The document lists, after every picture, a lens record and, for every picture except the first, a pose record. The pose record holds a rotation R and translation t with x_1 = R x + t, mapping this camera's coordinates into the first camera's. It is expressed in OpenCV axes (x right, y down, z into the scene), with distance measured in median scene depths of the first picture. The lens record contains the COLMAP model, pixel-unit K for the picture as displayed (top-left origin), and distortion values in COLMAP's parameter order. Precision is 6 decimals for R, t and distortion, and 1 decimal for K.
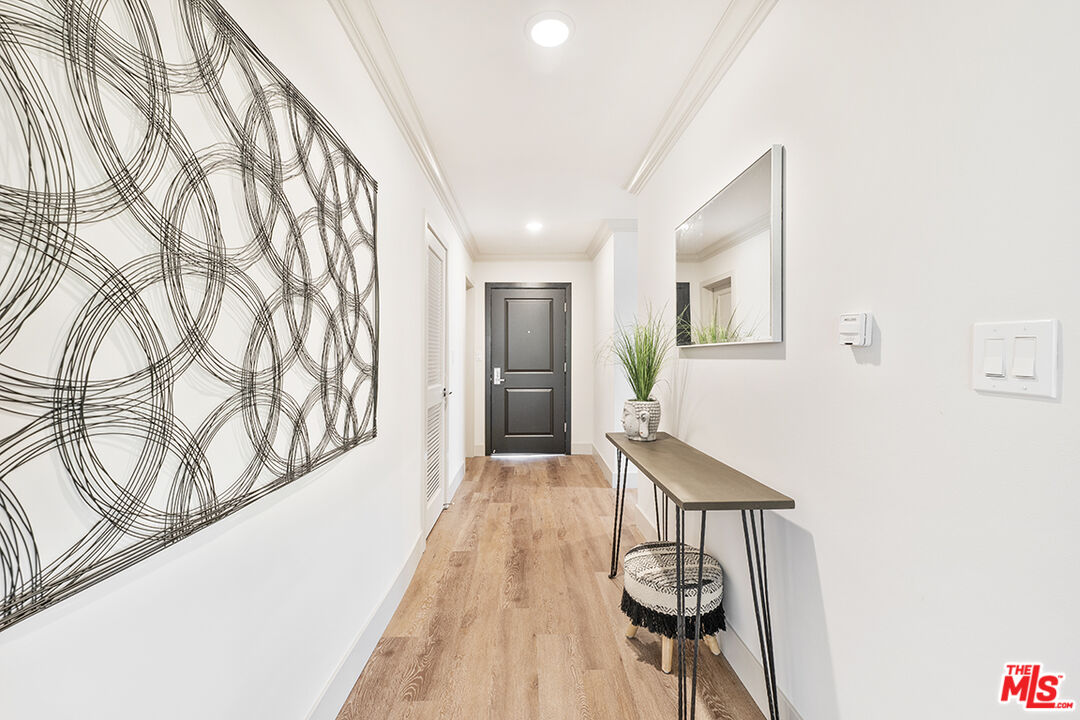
lens RADIAL K [[425.1, 0, 540.0], [0, 425.1, 360.0], [0, 0, 1]] dist [0.000431, -0.000127]
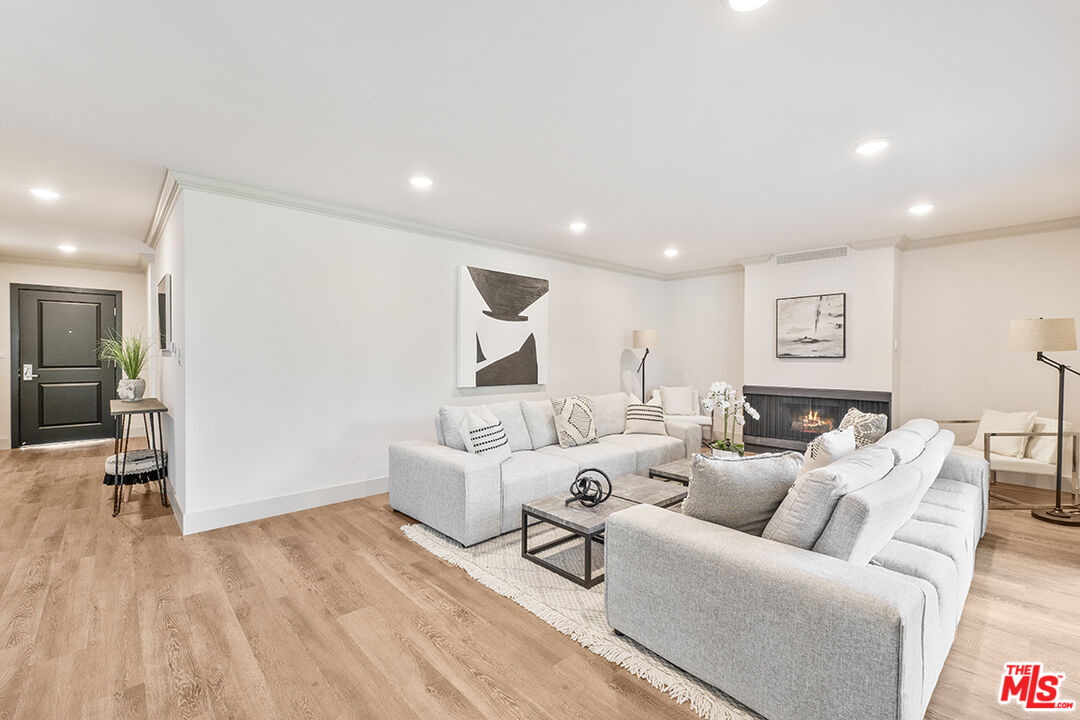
lens RADIAL K [[456.2, 0, 533.0], [0, 456.2, 360.9], [0, 0, 1]] dist [0.002885, 0.000747]
pose [[0.763288, -0.004402, 0.646043, 0.124745], [-0.000475, 0.999973, 0.007374, 0.000397], [-0.646058, -0.005935, 0.763265, -0.698666]]
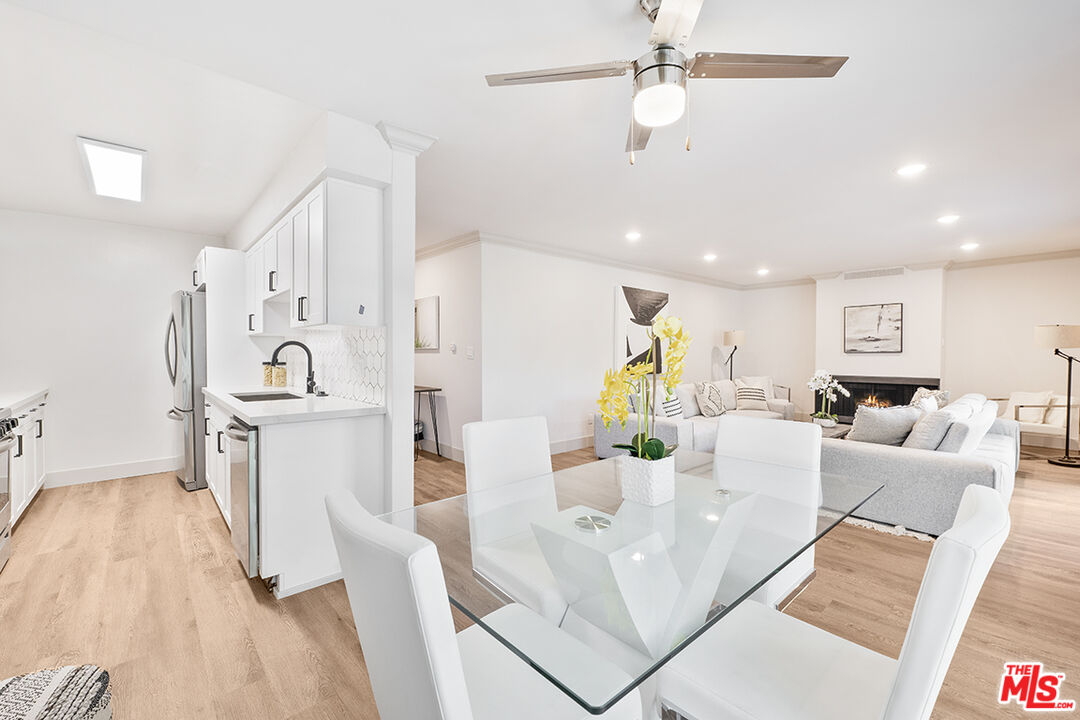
lens RADIAL K [[445.9, 0, 535.3], [0, 445.9, 359.9], [0, 0, 1]] dist [0.002557, -0.000801]
pose [[0.776531, -0.010161, 0.629997, -0.341163], [0.002920, 0.999917, 0.012528, 0.002550], [-0.630072, -0.007889, 0.776497, -0.707362]]
